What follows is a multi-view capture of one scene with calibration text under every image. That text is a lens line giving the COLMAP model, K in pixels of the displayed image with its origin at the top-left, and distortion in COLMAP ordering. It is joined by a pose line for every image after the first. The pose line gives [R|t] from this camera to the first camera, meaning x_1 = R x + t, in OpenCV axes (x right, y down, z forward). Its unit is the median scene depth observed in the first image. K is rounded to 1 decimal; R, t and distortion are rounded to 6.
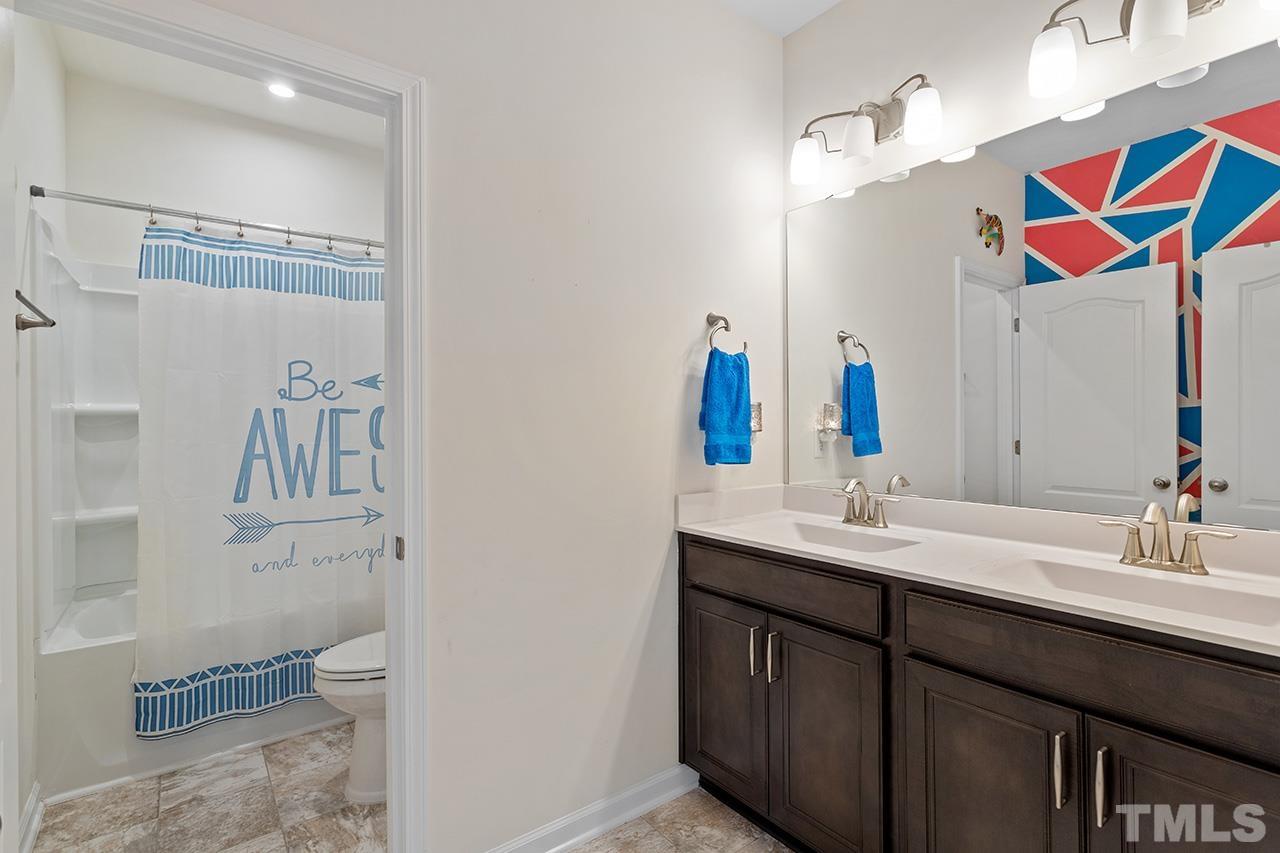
lens RADIAL K [[611.6, 0, 640.0], [0, 611.6, 426.5], [0, 0, 1]] dist [0.001121, 0.000041]
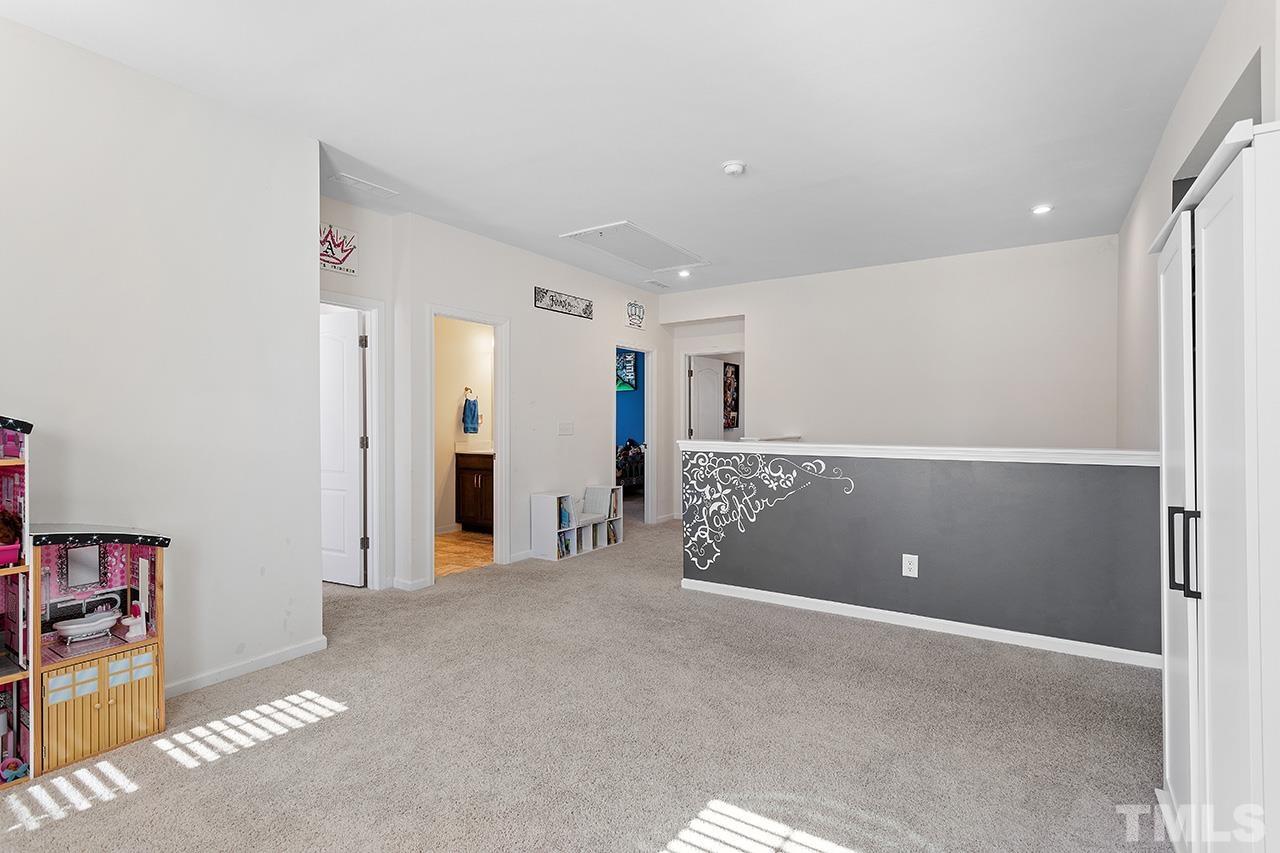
lens RADIAL K [[611.6, 0, 640.0], [0, 611.6, 426.5], [0, 0, 1]] dist [0.001121, 0.000041]
pose [[0.937506, 0.000962, 0.347968, -0.151716], [-0.004453, 0.999947, 0.009233, -0.010119], [-0.347941, -0.010205, 0.937461, -2.412618]]
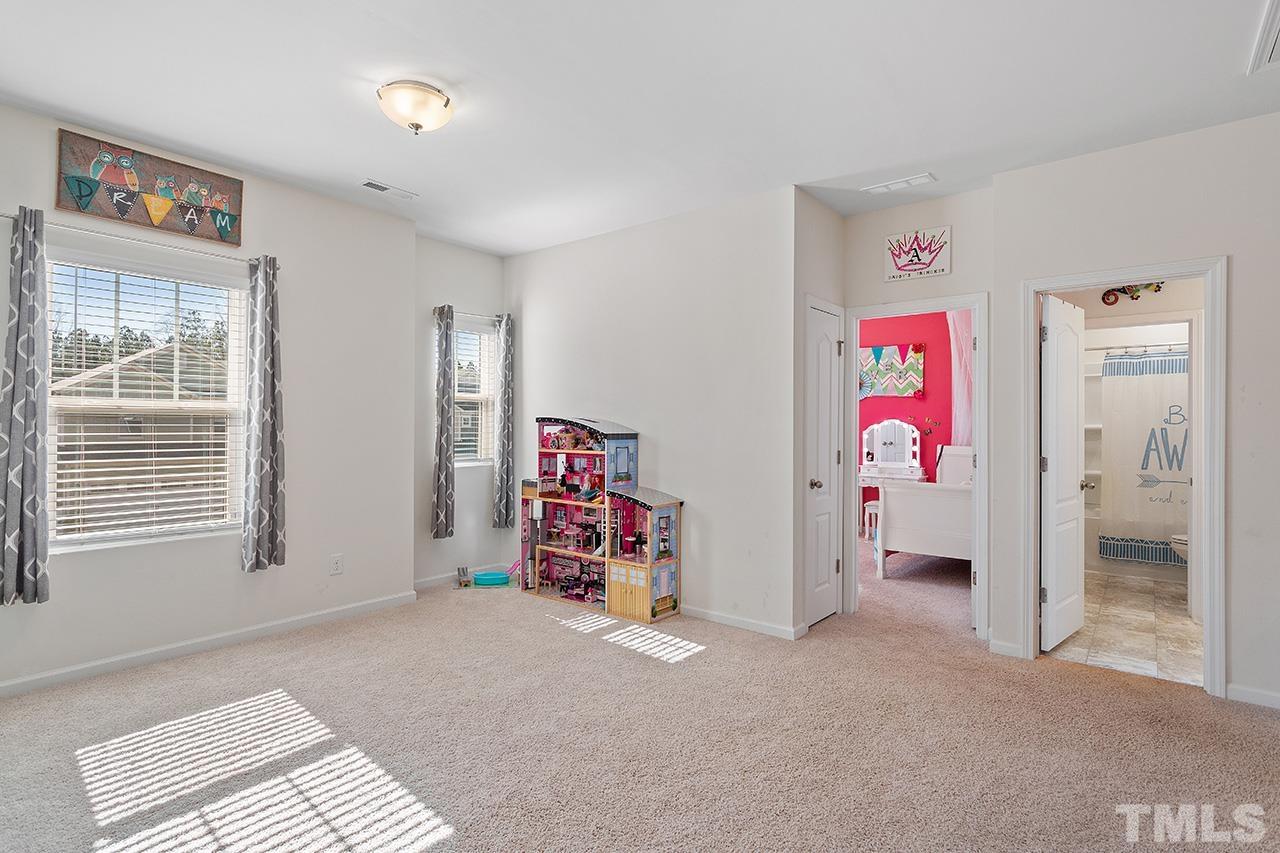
lens RADIAL K [[620.6, 0, 640.0], [0, 620.6, 426.5], [0, 0, 1]] dist [-0.003787, -0.000861]
pose [[0.238008, 0.001115, -0.971262, 1.246295], [-0.006844, 0.999976, -0.000530, -0.024446], [0.971239, 0.006773, 0.238010, -1.503509]]
